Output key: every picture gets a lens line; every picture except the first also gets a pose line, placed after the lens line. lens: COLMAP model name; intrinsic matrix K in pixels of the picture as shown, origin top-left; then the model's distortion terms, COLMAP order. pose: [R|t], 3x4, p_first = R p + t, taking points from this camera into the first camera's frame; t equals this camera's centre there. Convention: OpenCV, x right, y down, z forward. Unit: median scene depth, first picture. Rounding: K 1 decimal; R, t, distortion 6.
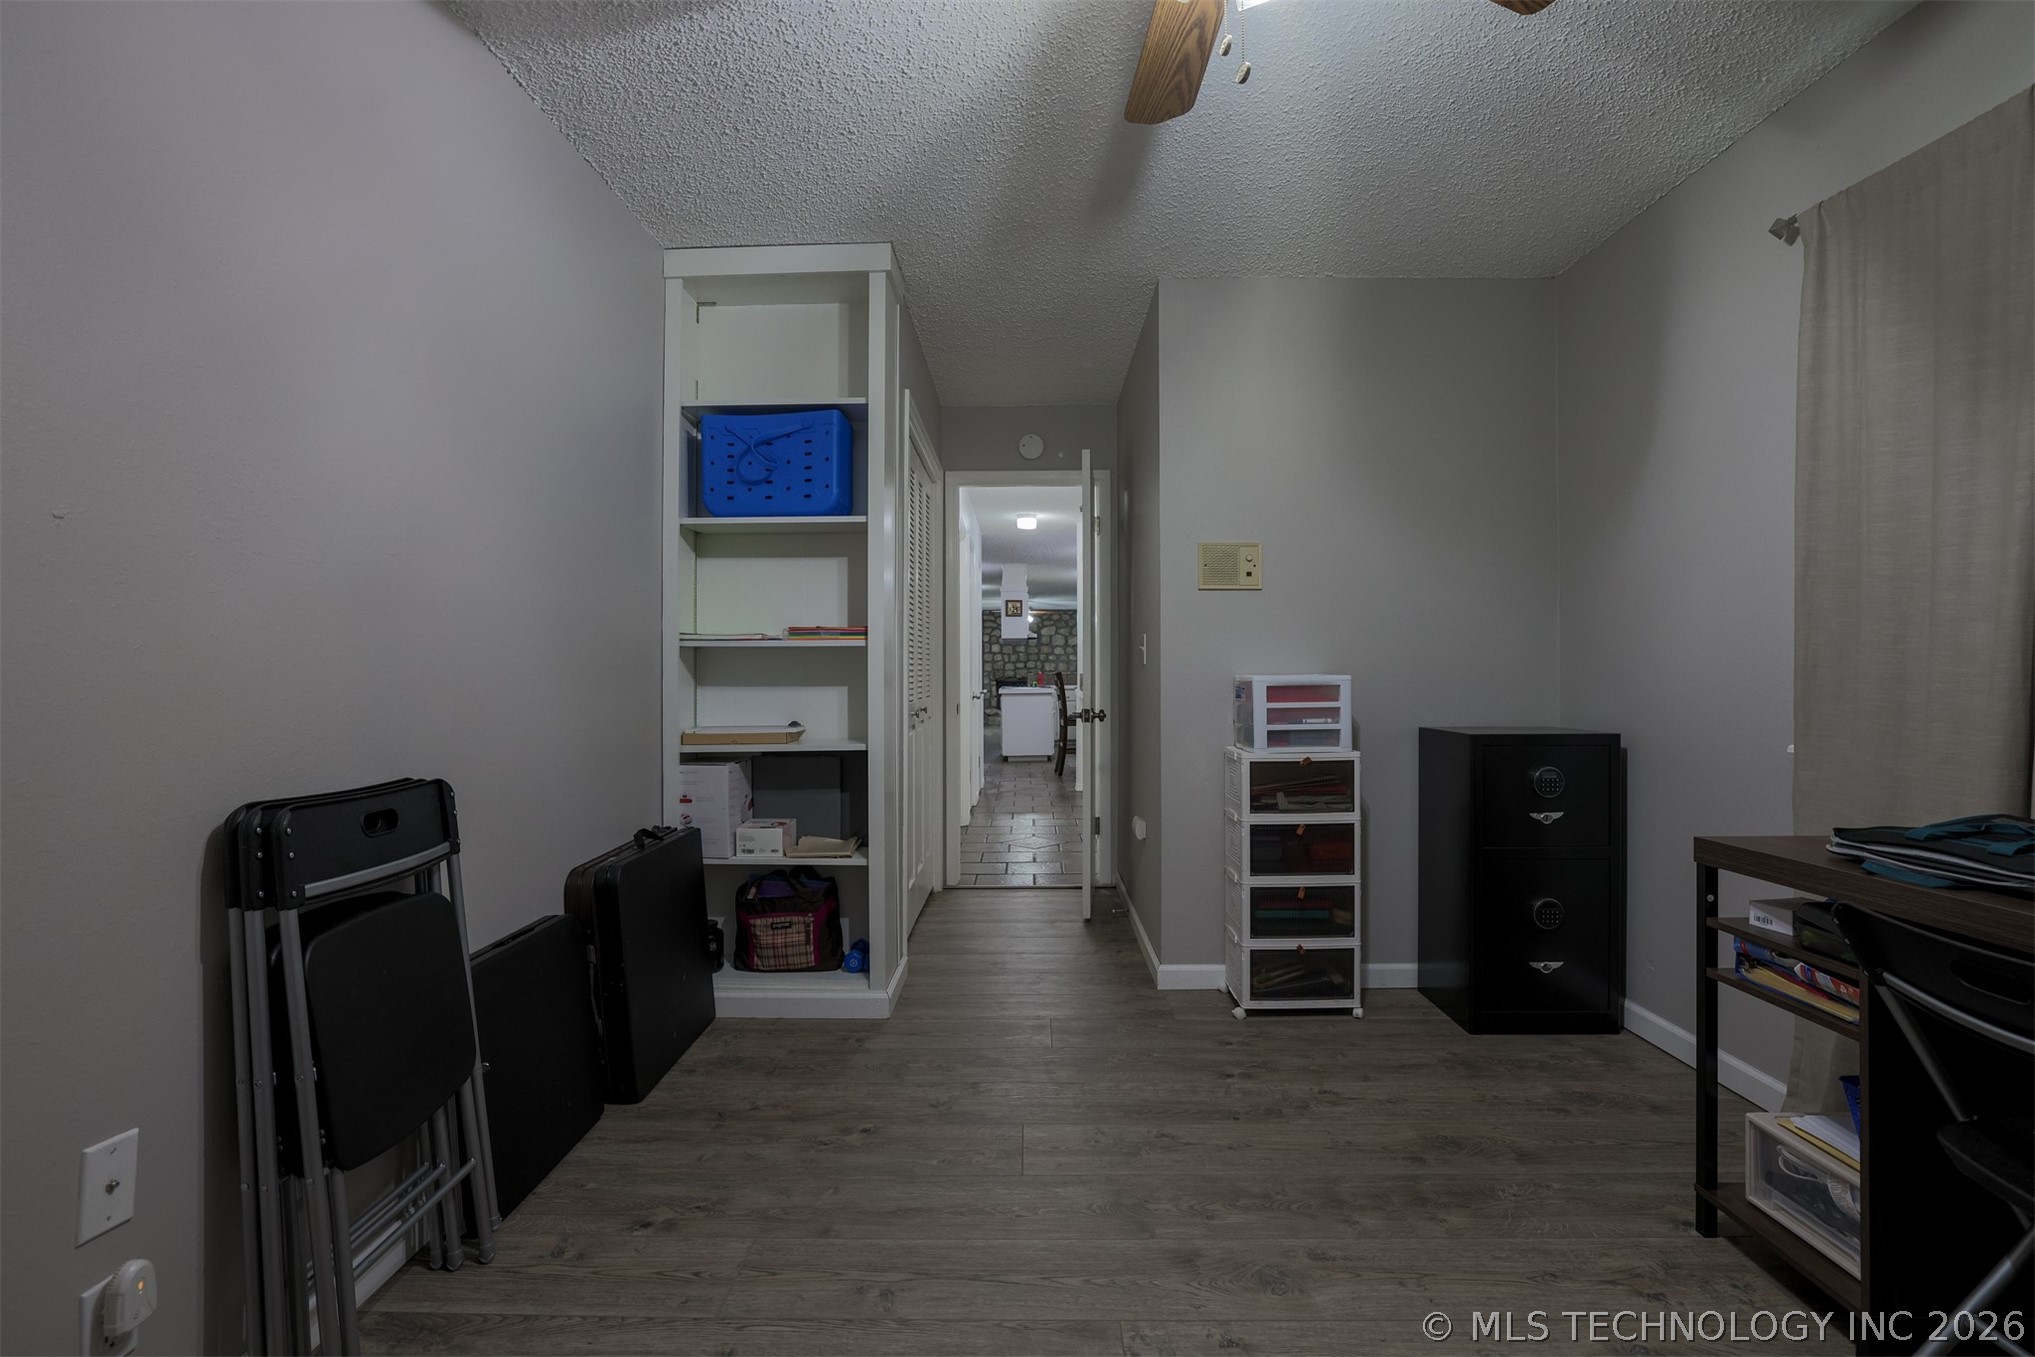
lens RADIAL K [[924.9, 0, 1006.2], [0, 924.9, 675.9], [0, 0, 1]] dist [-0.052167, 0.020174]
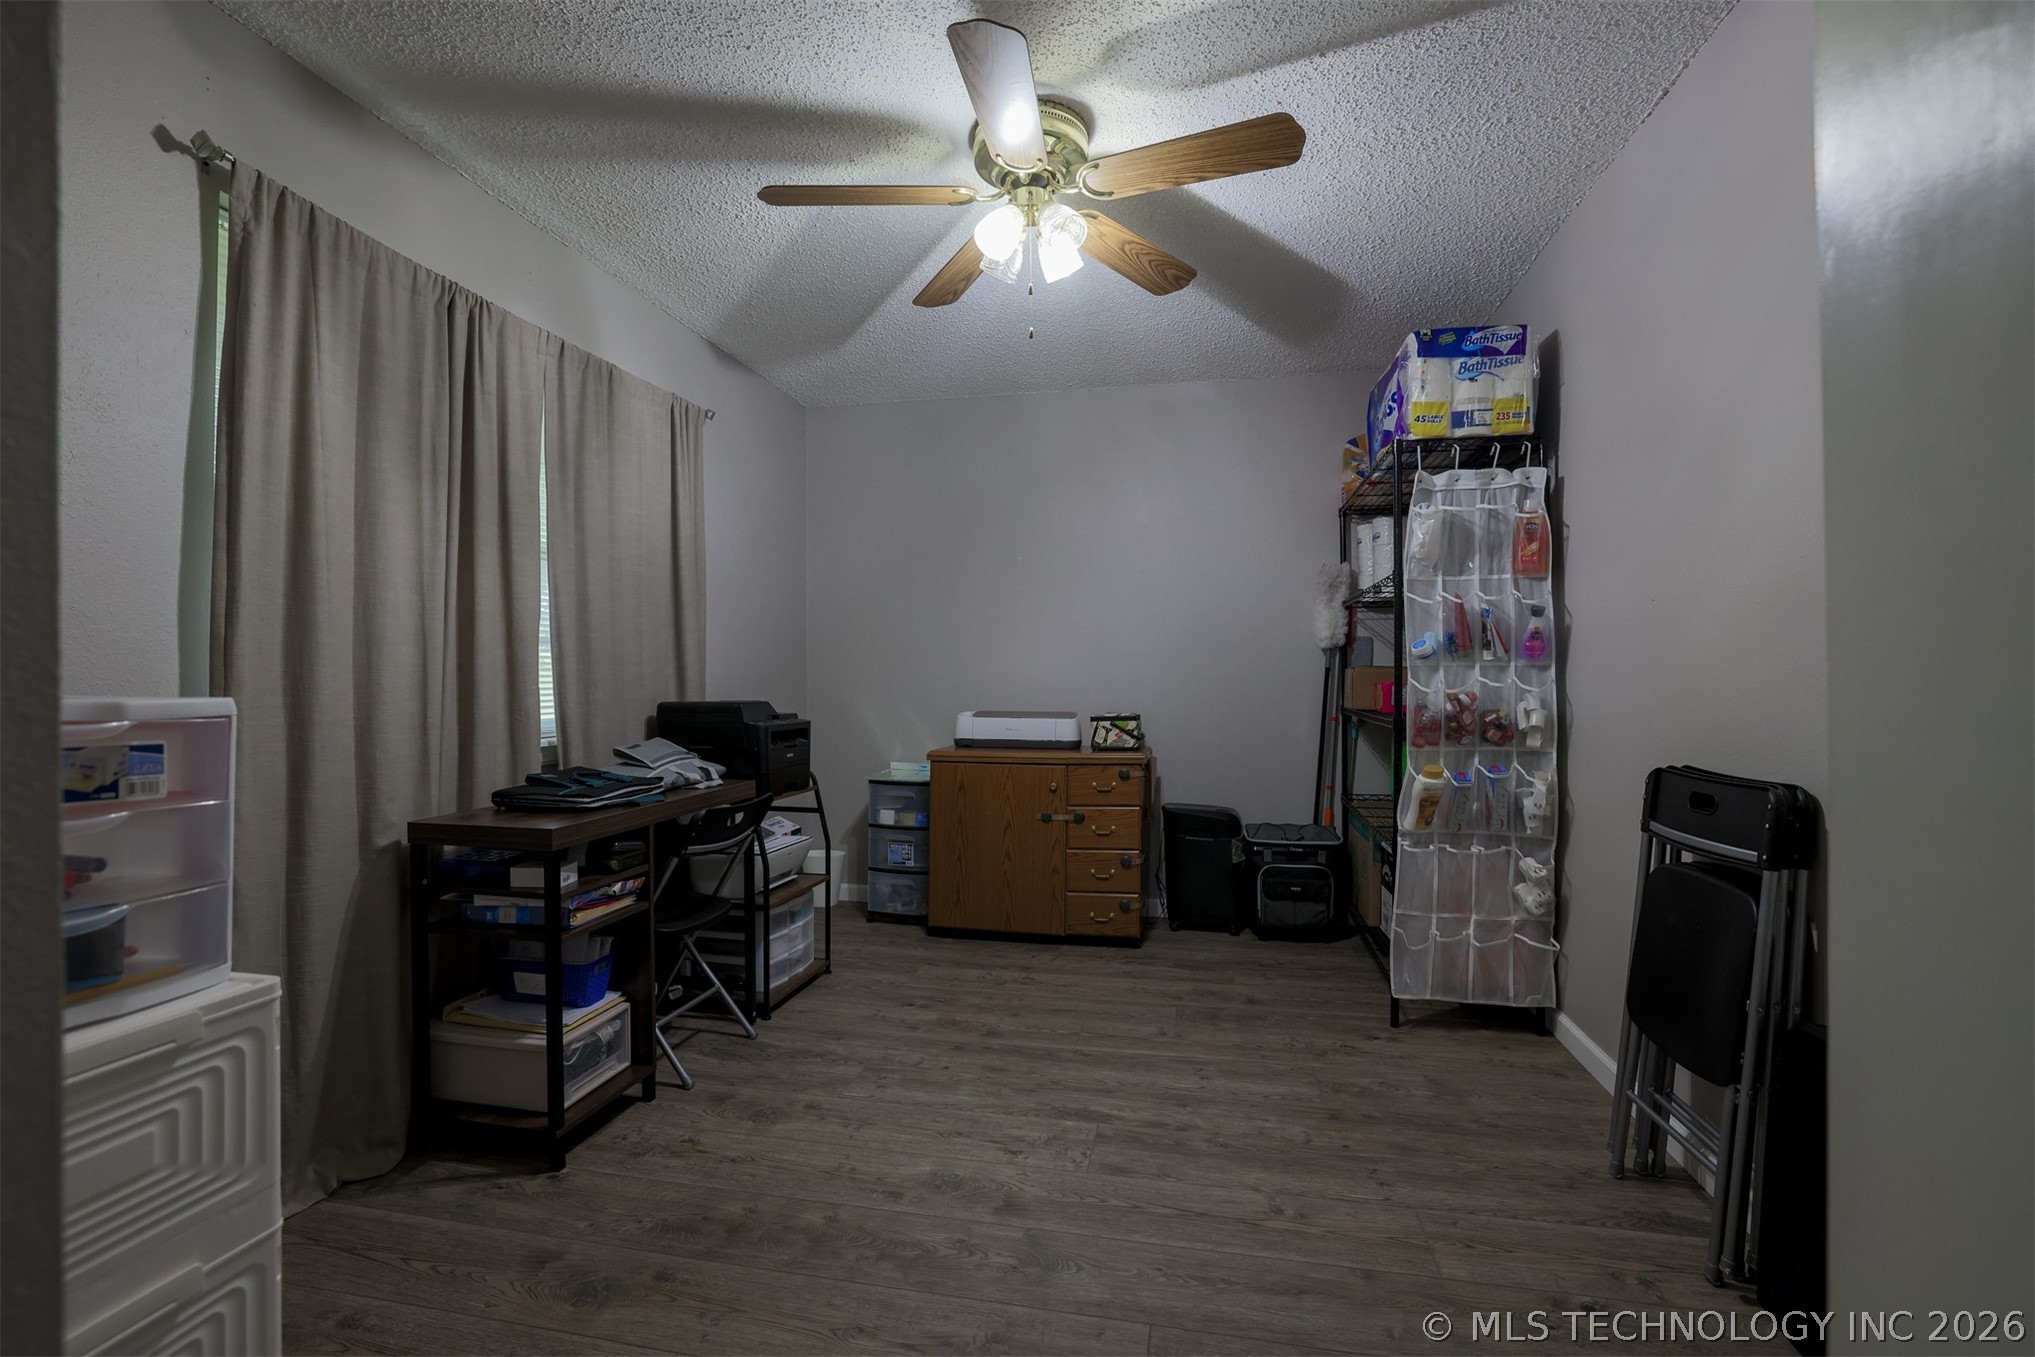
lens RADIAL K [[924.9, 0, 1006.2], [0, 924.9, 675.9], [0, 0, 1]] dist [-0.052167, 0.020174]
pose [[-0.982495, 0.007128, 0.186152, -0.009962], [0.006711, 0.999973, -0.002871, -0.006818], [-0.186167, -0.001571, -0.982517, 1.988591]]
